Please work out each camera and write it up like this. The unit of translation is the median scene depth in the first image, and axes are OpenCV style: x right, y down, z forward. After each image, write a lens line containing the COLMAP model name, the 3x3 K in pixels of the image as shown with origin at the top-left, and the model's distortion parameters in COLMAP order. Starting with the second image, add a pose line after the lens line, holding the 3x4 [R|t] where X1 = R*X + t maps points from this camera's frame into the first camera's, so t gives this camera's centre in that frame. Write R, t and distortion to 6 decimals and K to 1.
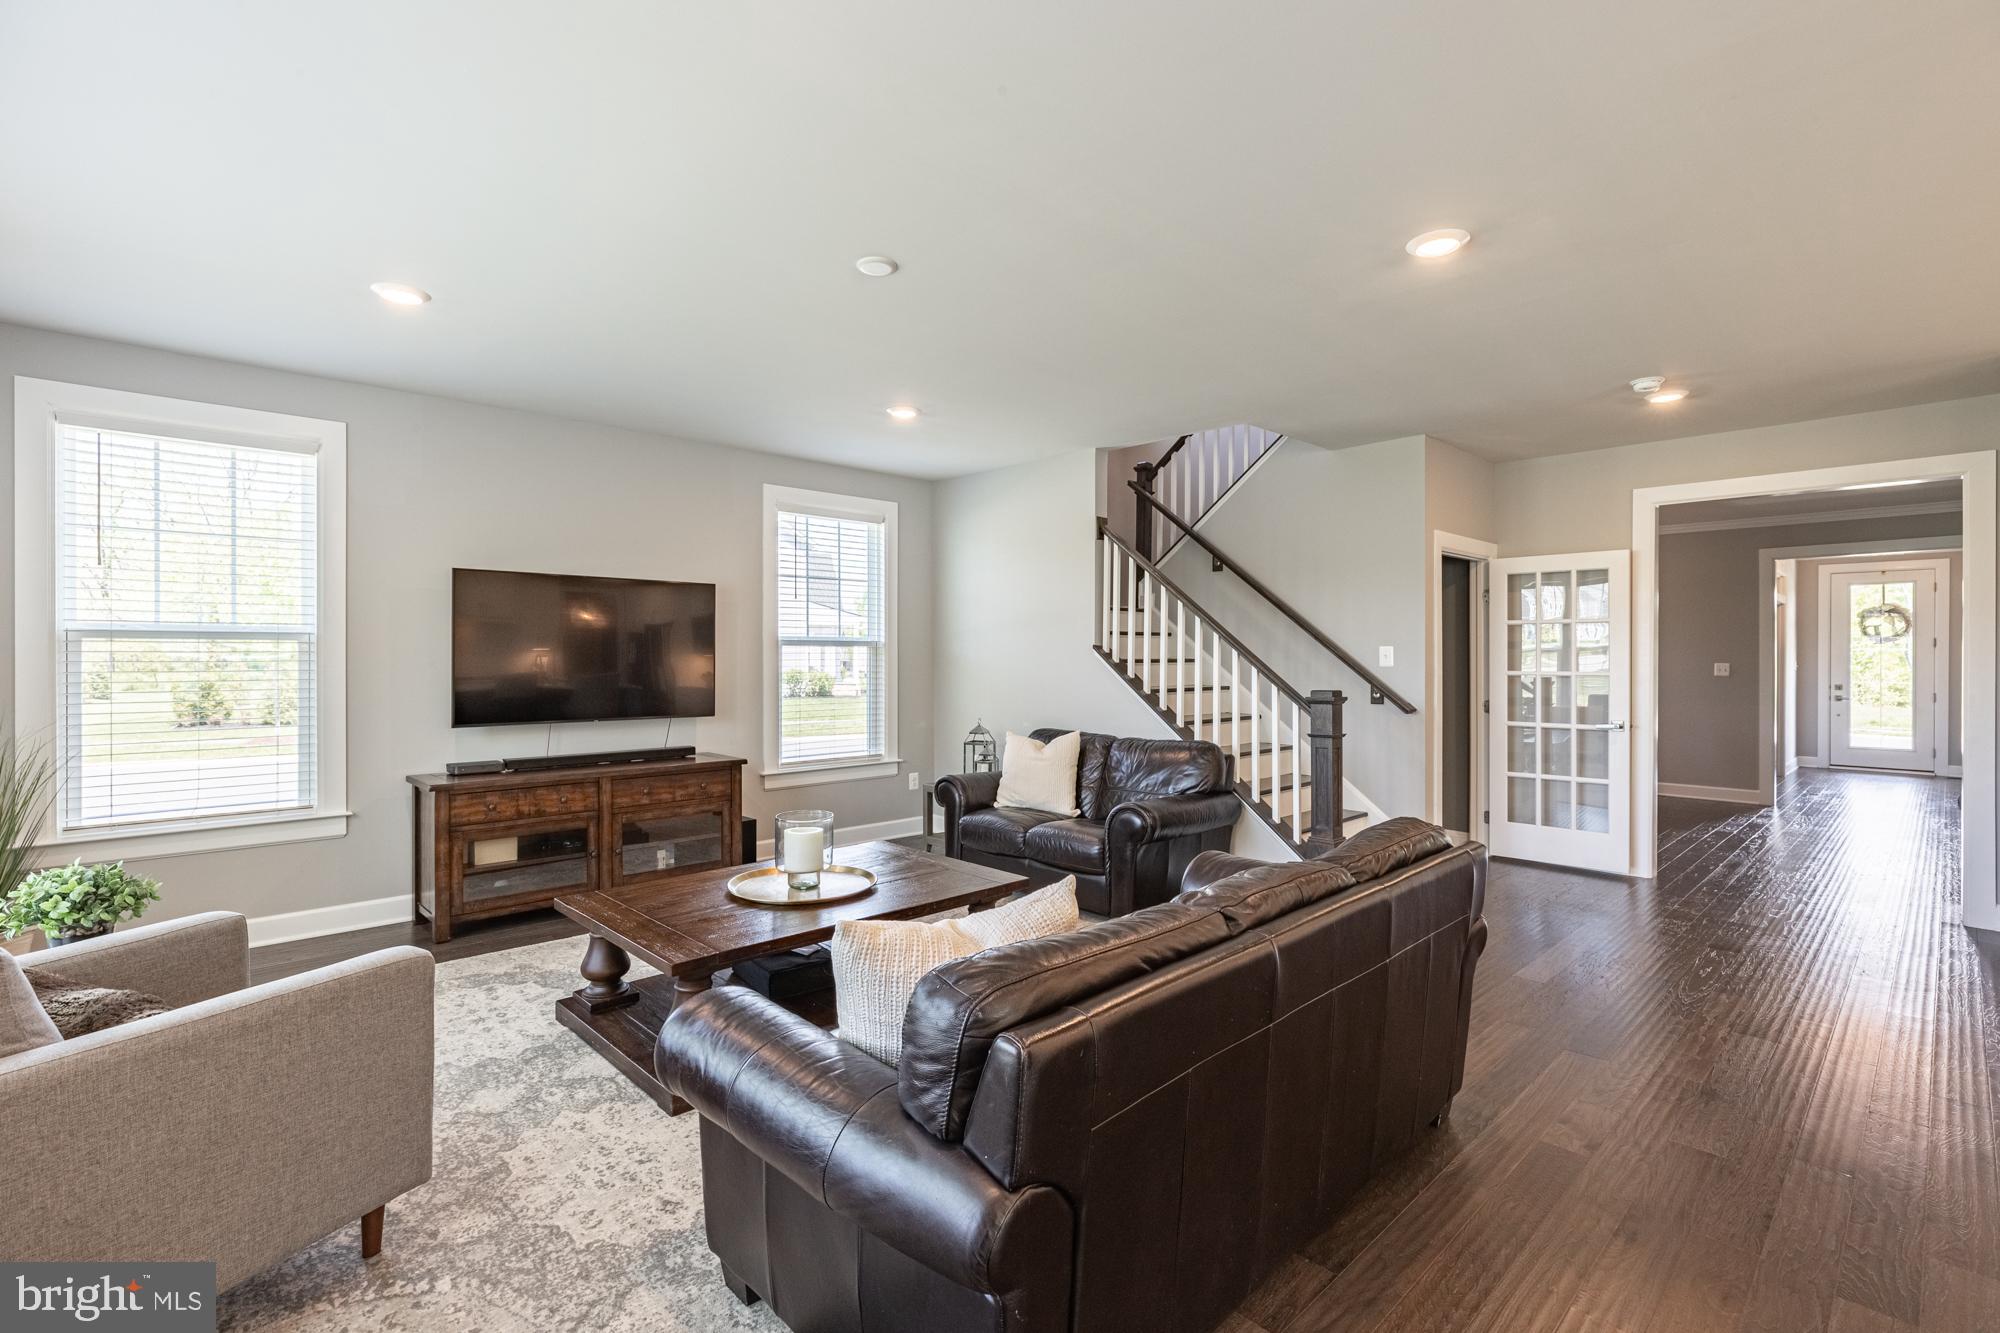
lens RADIAL K [[913.9, 0, 1000.0], [0, 913.9, 666.5], [0, 0, 1]] dist [0.000307, 0.001038]
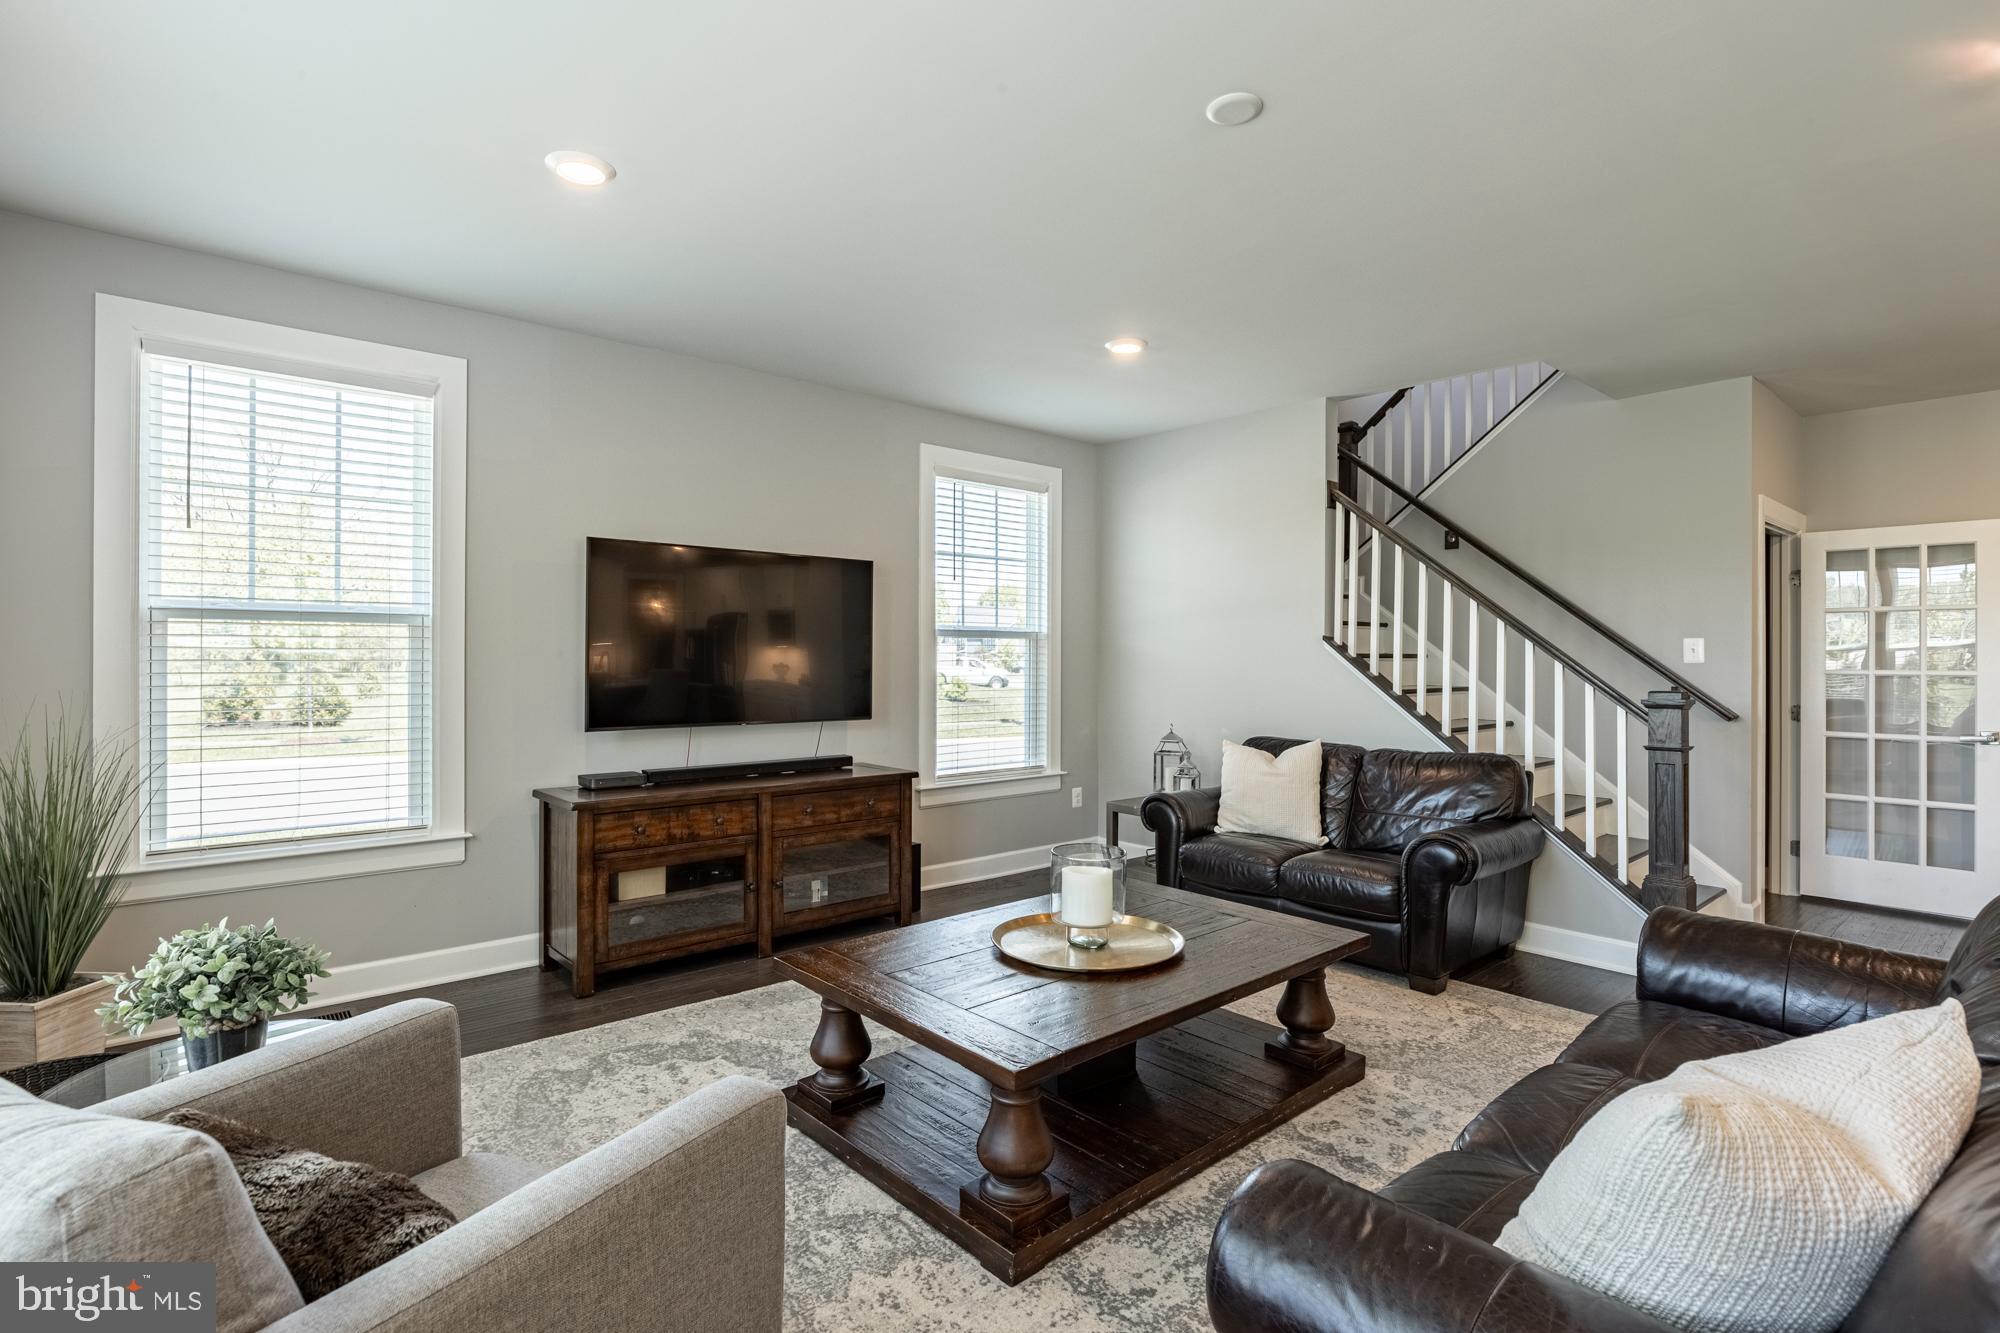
lens RADIAL K [[968.6, 0, 1000.0], [0, 968.6, 666.5], [0, 0, 1]] dist [-0.008858, -0.000337]
pose [[0.999326, 0.004065, -0.036491, -0.190816], [-0.004136, 0.999990, -0.001882, 0.008507], [0.036483, 0.002032, 0.999332, 0.141852]]
